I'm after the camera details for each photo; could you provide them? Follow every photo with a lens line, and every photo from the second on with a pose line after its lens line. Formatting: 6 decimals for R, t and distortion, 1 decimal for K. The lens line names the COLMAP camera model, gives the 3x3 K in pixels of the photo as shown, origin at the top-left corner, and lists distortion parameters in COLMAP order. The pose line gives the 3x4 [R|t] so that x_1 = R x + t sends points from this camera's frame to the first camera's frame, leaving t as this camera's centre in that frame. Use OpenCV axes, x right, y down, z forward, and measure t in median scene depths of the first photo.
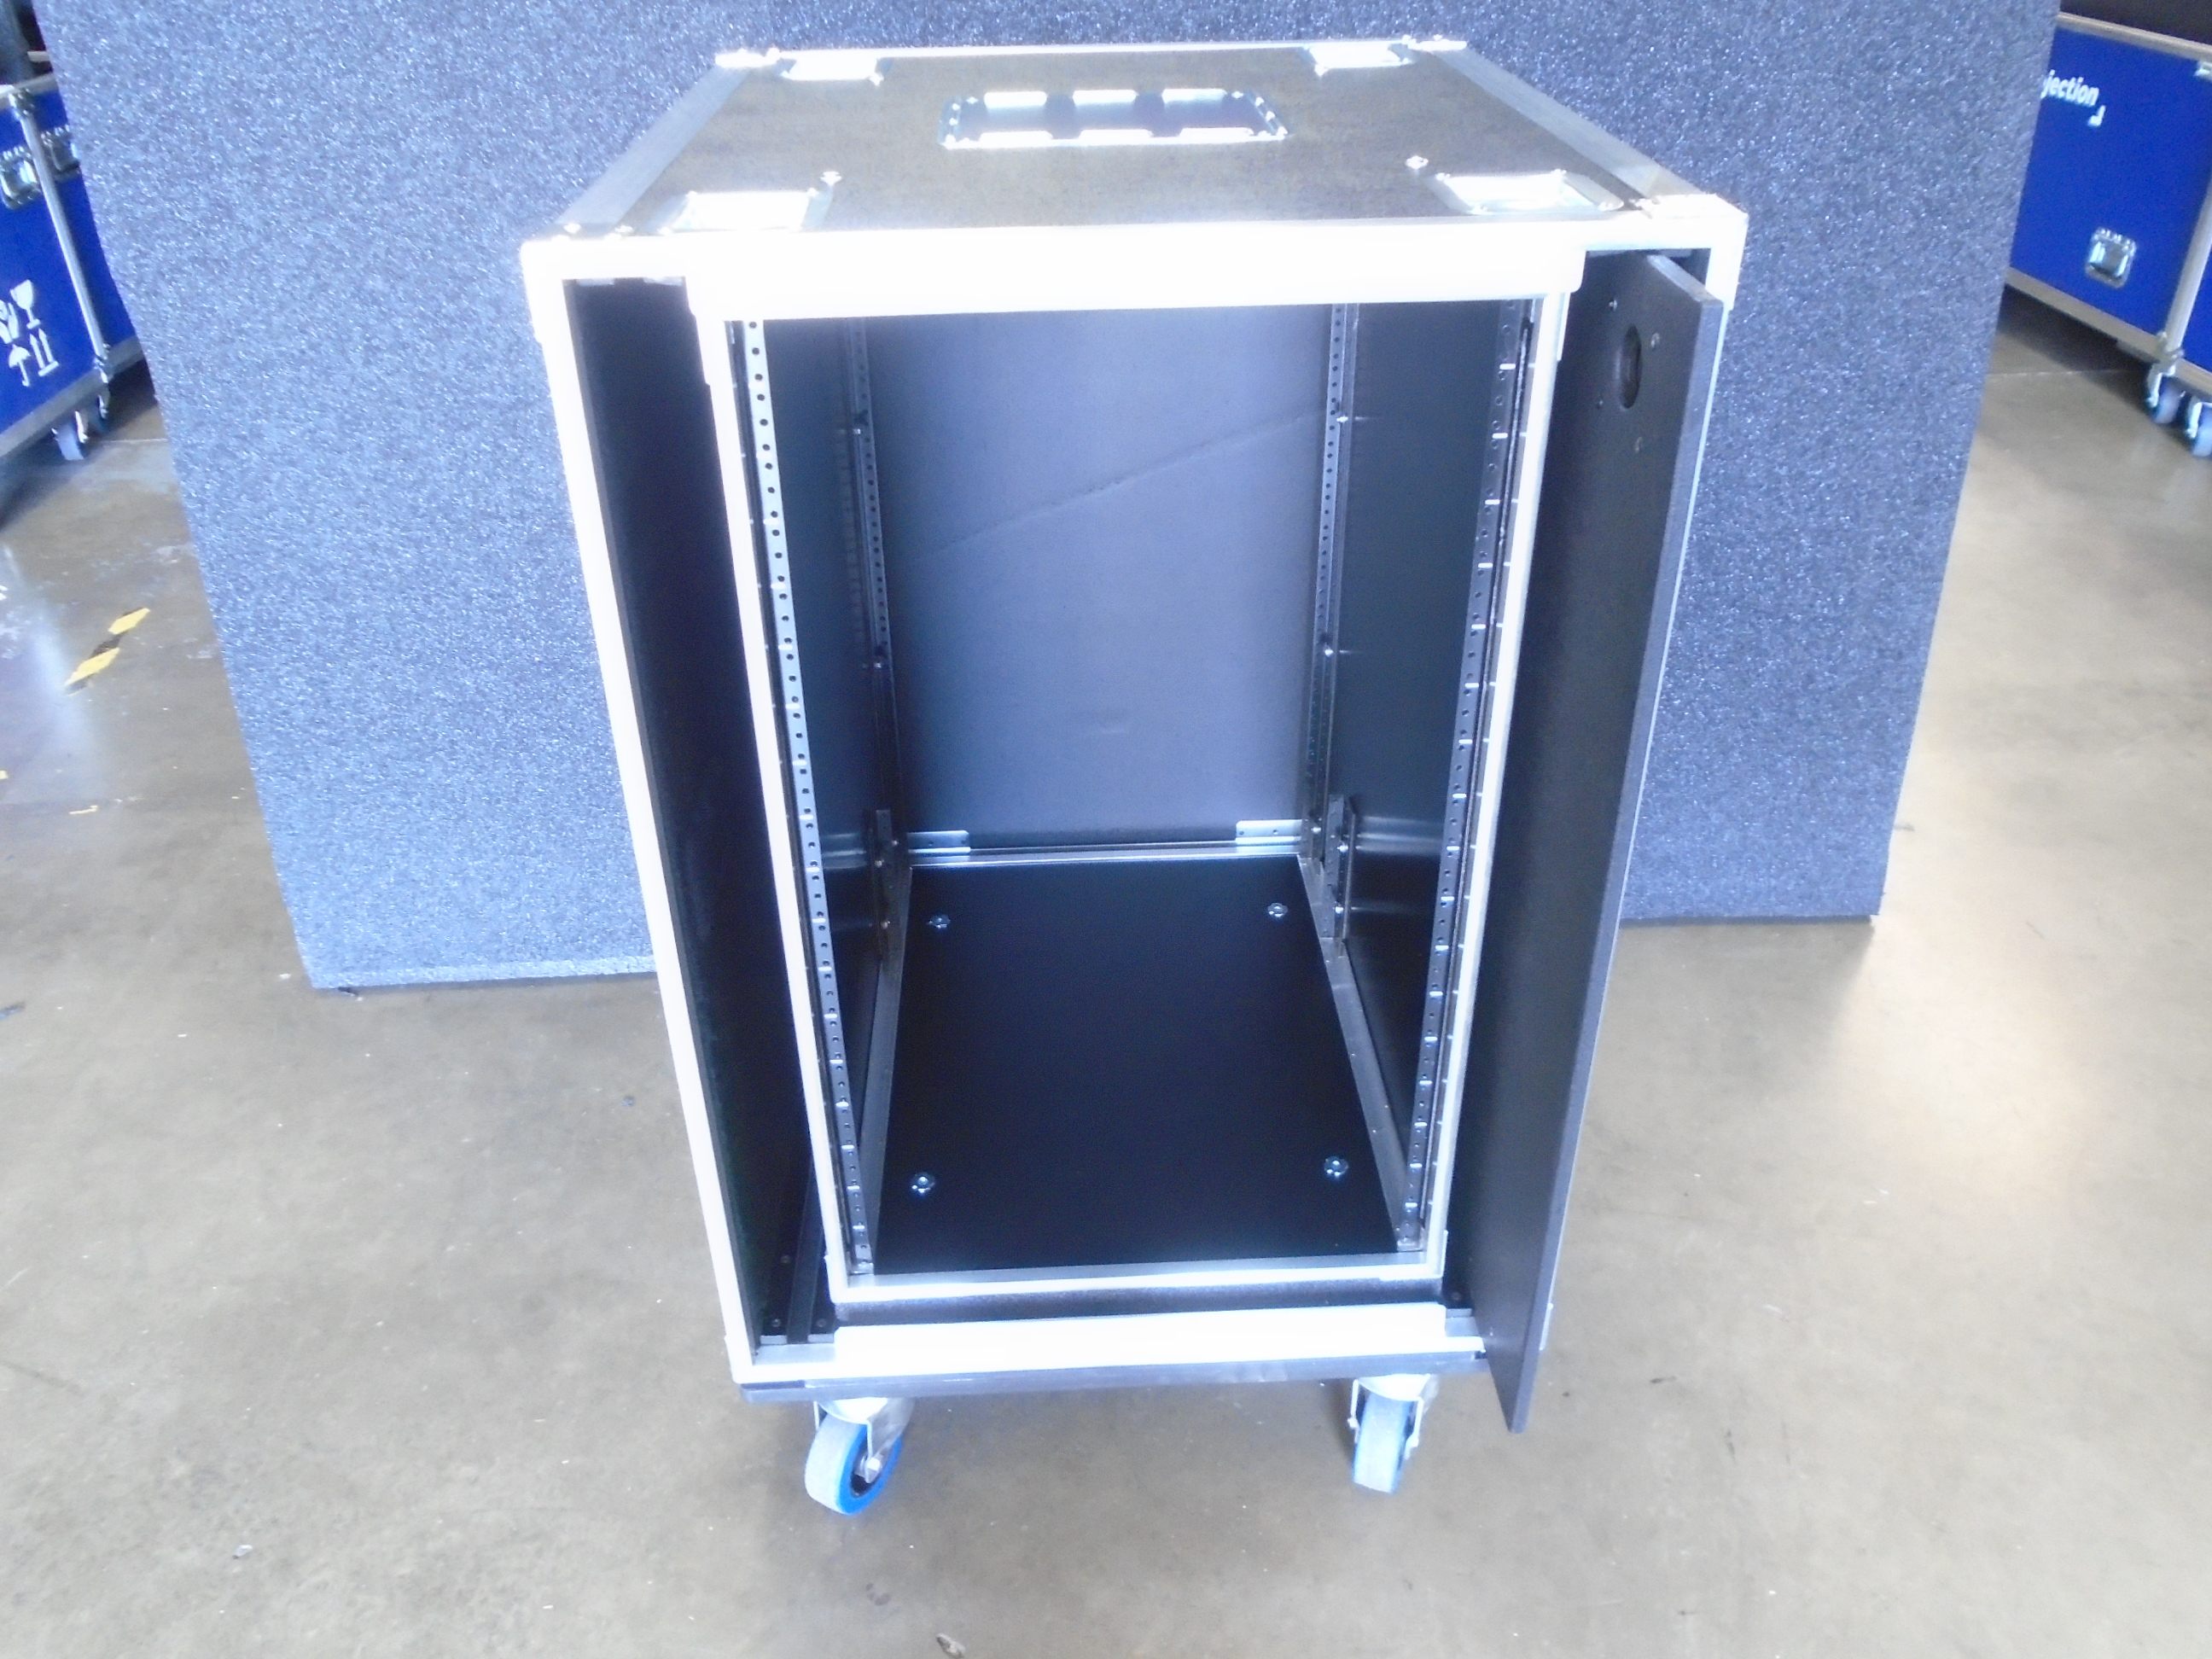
lens RADIAL K [[1708.7, 0, 1092.4], [0, 1708.7, 816.5], [0, 0, 1]] dist [-0.022299, 0.012032]
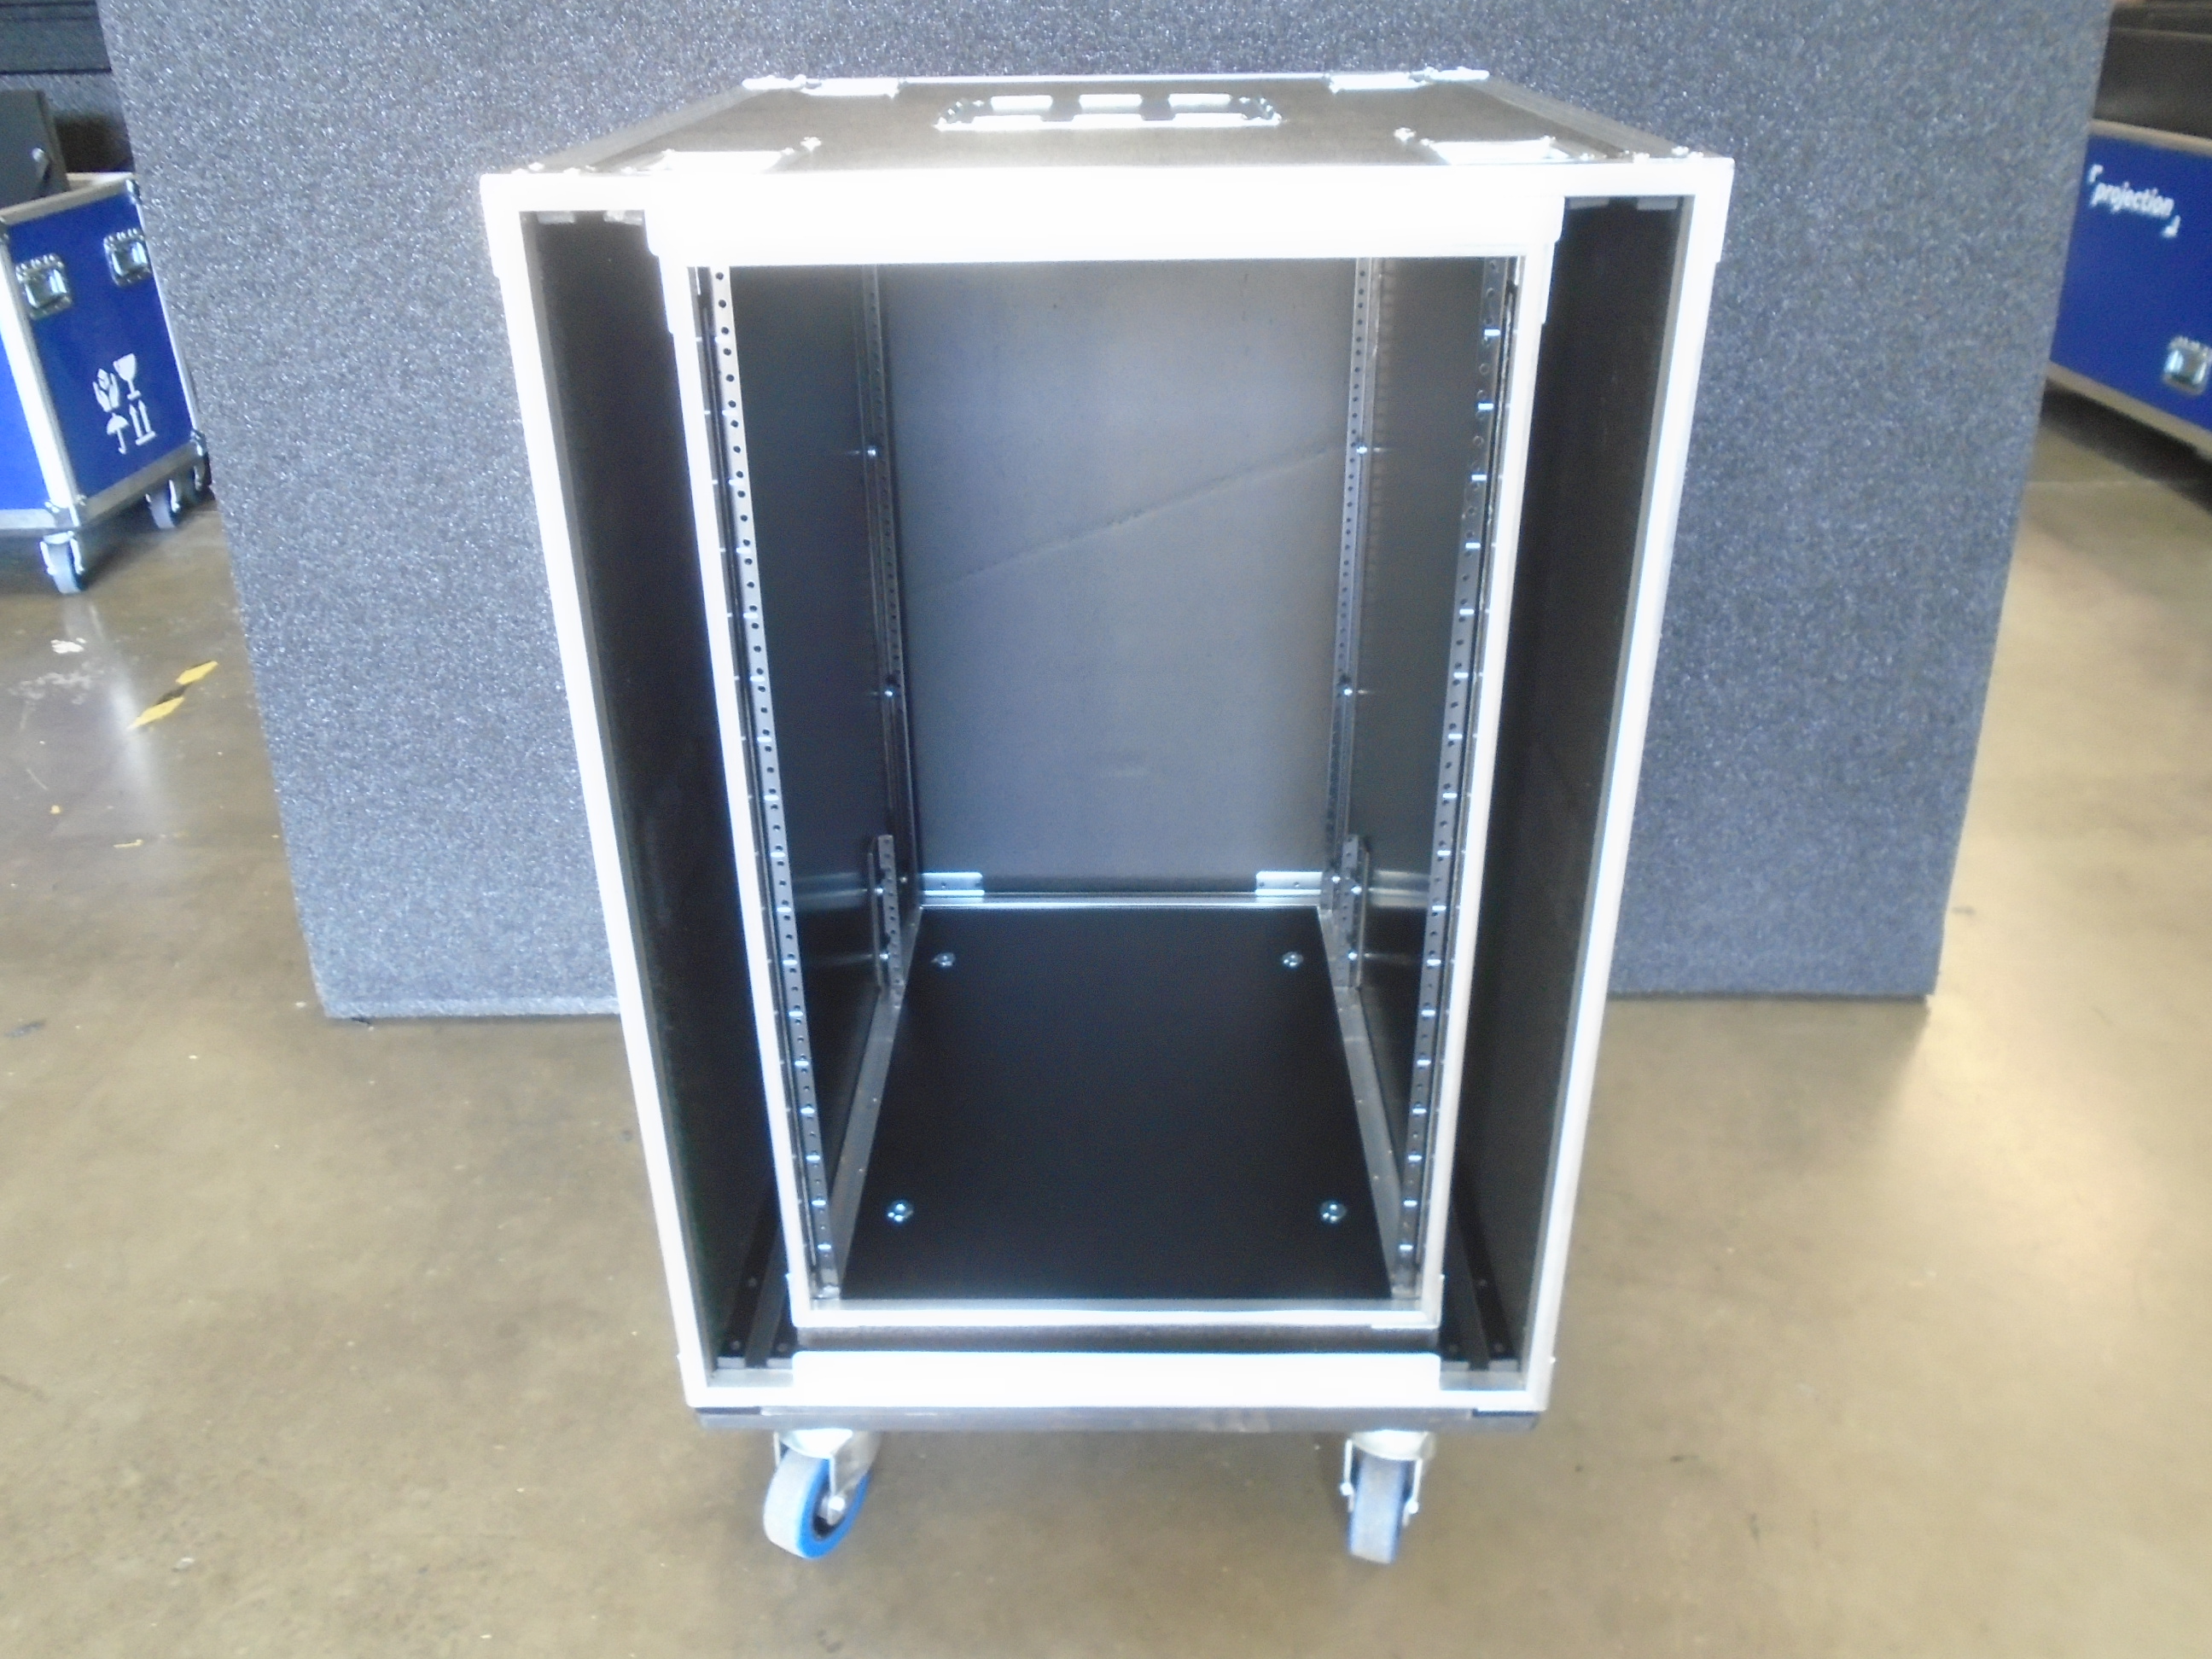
lens RADIAL K [[1708.7, 0, 1091.3], [0, 1708.7, 813.9], [0, 0, 1]] dist [-0.022299, 0.012032]
pose [[0.998410, 0.026939, -0.049516, 0.042388], [-0.030662, 0.996634, -0.076028, 0.053655], [0.047302, 0.077426, 0.995875, 0.024923]]
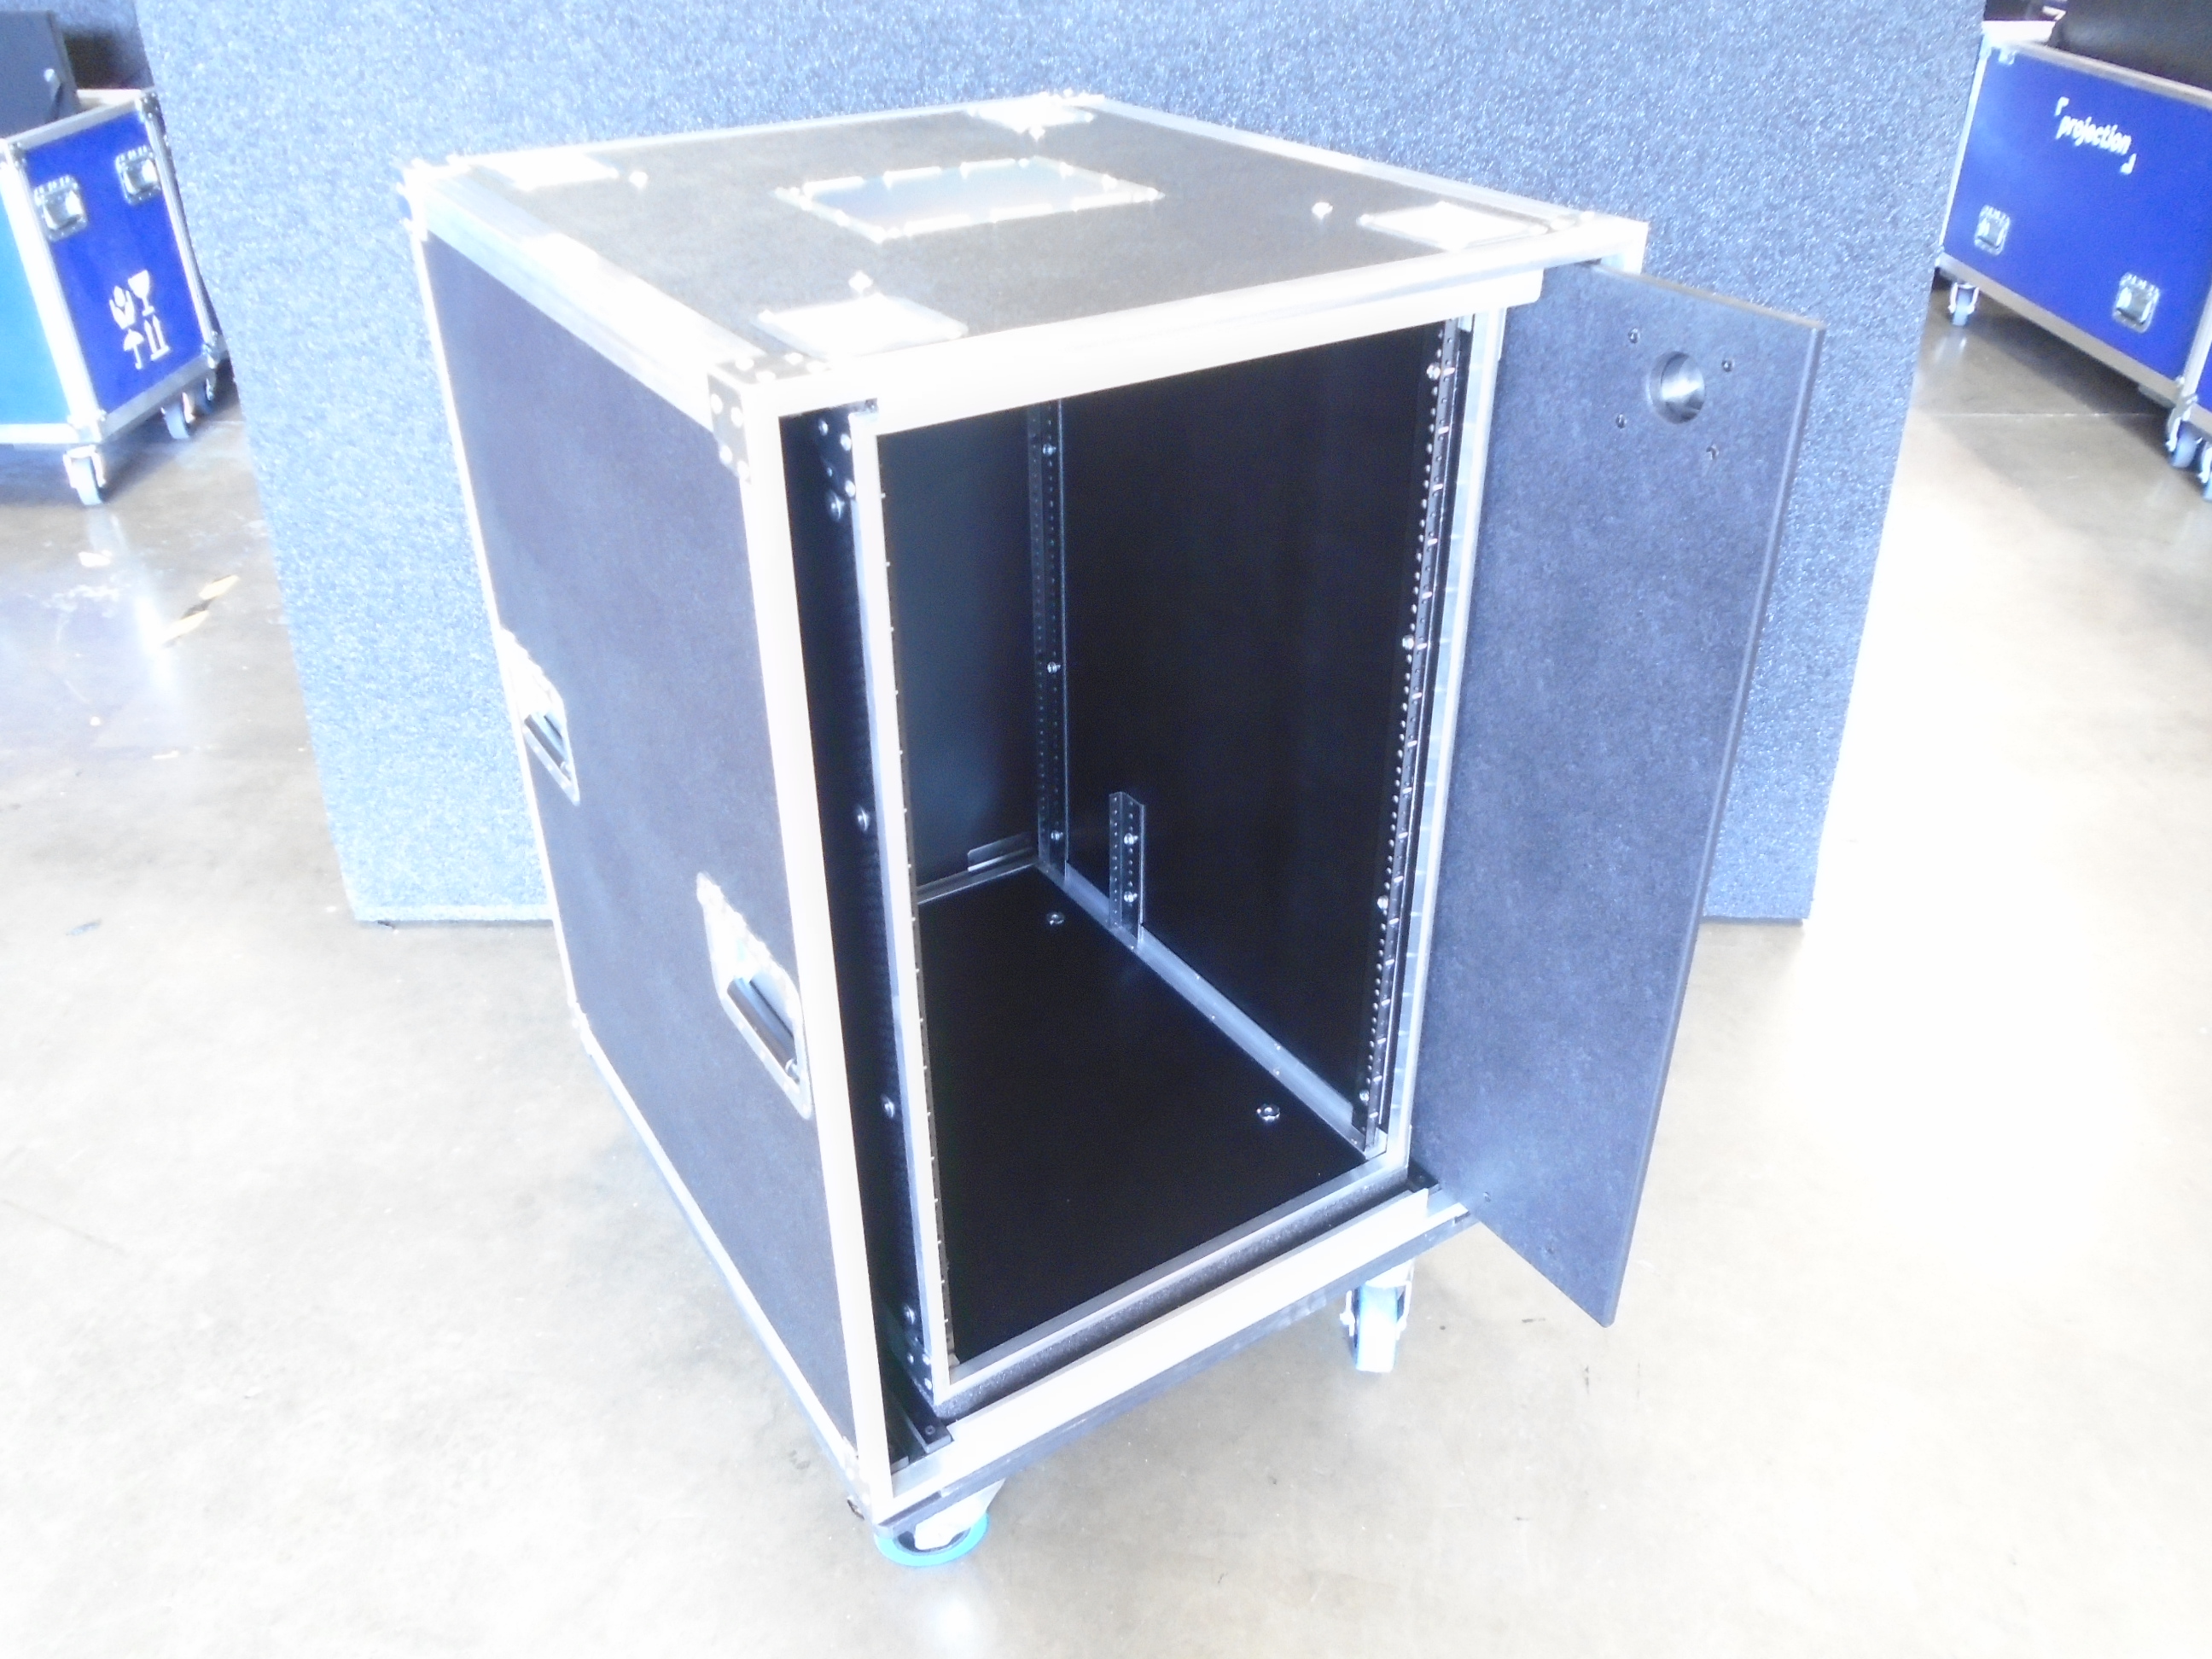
lens RADIAL K [[1708.7, 0, 1089.9], [0, 1708.7, 816.6], [0, 0, 1]] dist [-0.022299, 0.012032]
pose [[0.997941, 0.041970, -0.048494, 0.081232], [-0.042322, 0.999084, -0.006260, 0.024832], [0.048187, 0.008300, 0.998804, -0.094697]]
